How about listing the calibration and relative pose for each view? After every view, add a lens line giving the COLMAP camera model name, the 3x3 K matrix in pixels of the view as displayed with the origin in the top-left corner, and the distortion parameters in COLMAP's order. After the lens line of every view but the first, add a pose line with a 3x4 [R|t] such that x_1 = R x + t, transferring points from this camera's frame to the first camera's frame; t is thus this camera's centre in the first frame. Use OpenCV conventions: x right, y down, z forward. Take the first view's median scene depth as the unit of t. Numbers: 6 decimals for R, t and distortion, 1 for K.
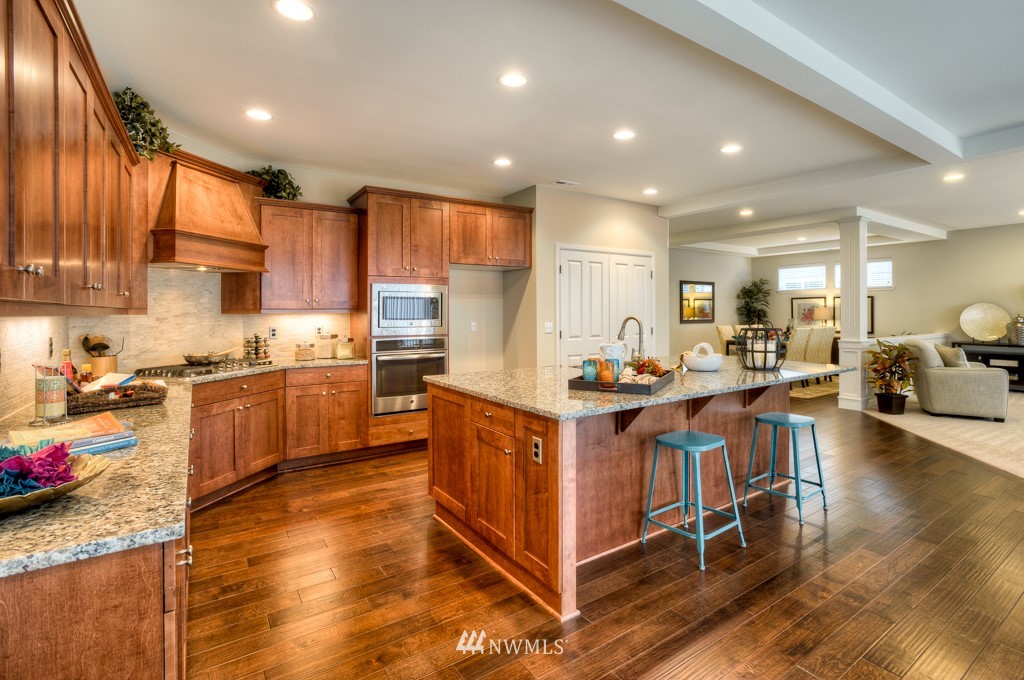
lens RADIAL K [[491.8, 0, 530.9], [0, 491.8, 315.1], [0, 0, 1]] dist [-0.052915, 0.026651]
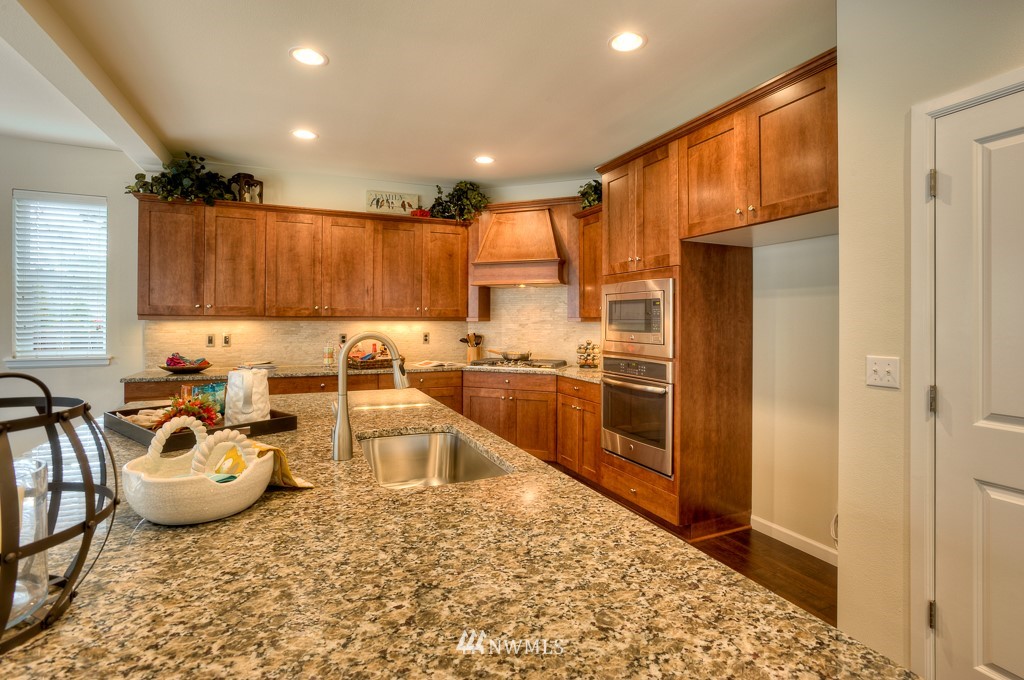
lens RADIAL K [[491.8, 0, 530.9], [0, 491.8, 315.1], [0, 0, 1]] dist [-0.052915, 0.026651]
pose [[-0.170193, -0.004001, -0.985403, 0.495563], [-0.007779, 0.999966, -0.002716, -0.012825], [0.985380, 0.007203, -0.170219, 1.018718]]
